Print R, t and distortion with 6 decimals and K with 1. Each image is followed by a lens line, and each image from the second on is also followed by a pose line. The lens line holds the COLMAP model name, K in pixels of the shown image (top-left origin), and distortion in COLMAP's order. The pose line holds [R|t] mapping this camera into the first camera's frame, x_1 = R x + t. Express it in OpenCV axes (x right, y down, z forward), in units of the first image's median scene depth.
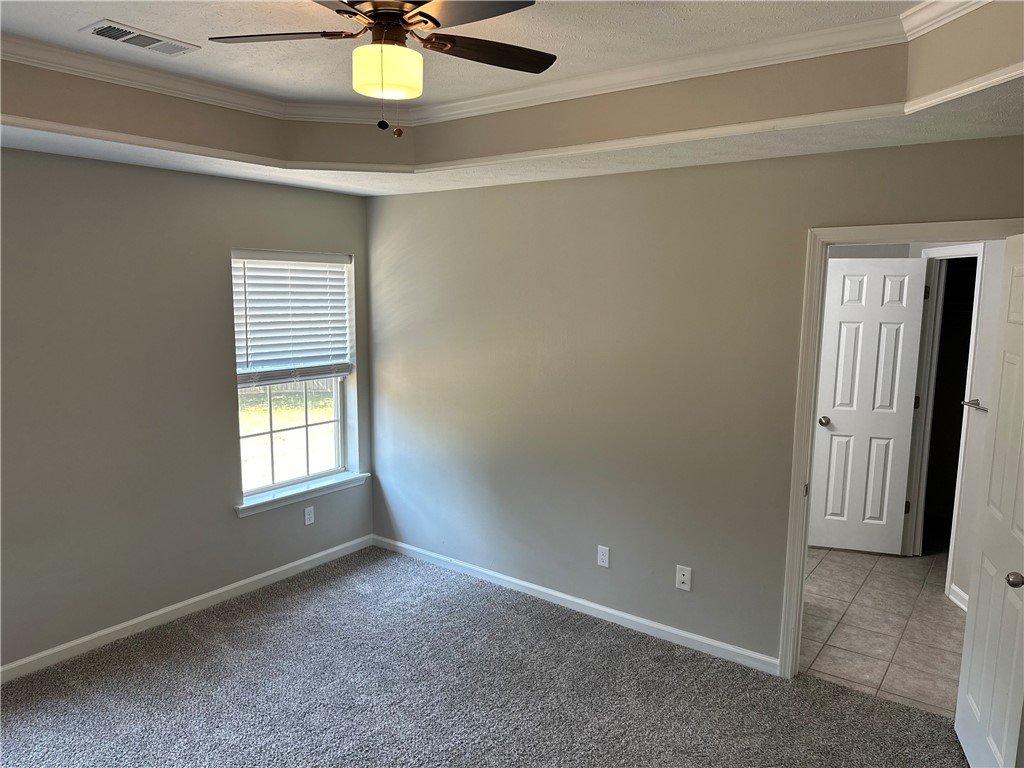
lens RADIAL K [[722.1, 0, 511.6], [0, 722.1, 387.7], [0, 0, 1]] dist [0.070096, -0.083737]
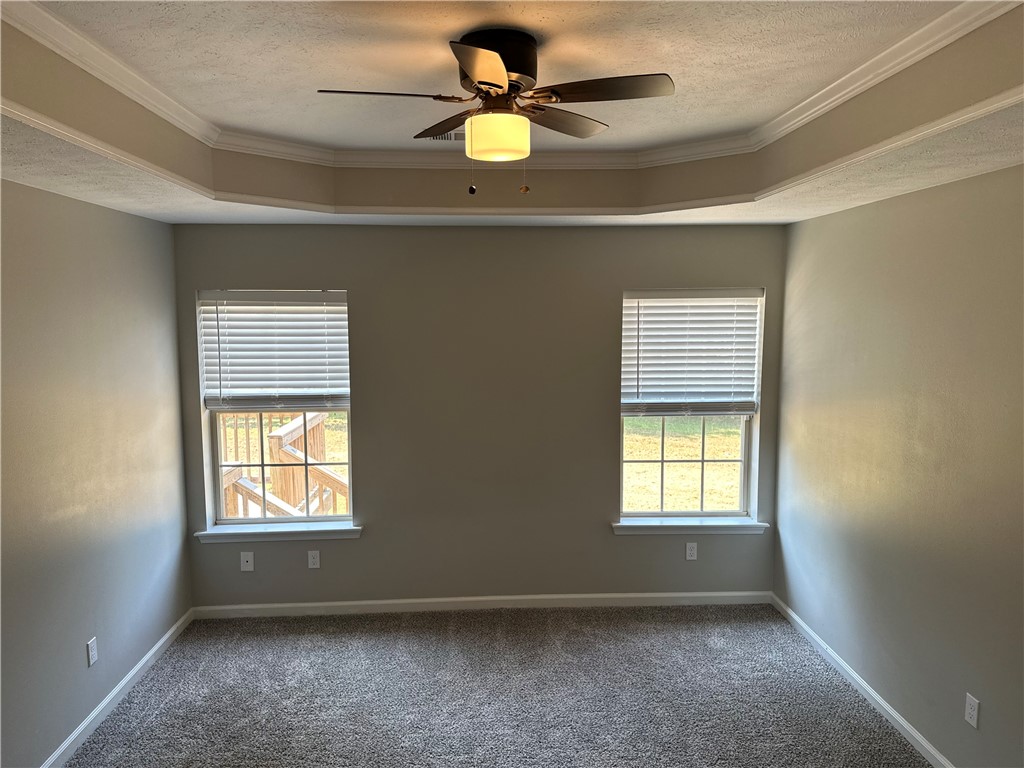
lens RADIAL K [[721.5, 0, 514.0], [0, 721.5, 387.7], [0, 0, 1]] dist [0.183597, -0.193502]
pose [[0.644360, 0.072955, -0.761234, 0.325383], [-0.095989, 0.995282, 0.014134, -0.039019], [0.758674, 0.063962, 0.648323, 0.154490]]
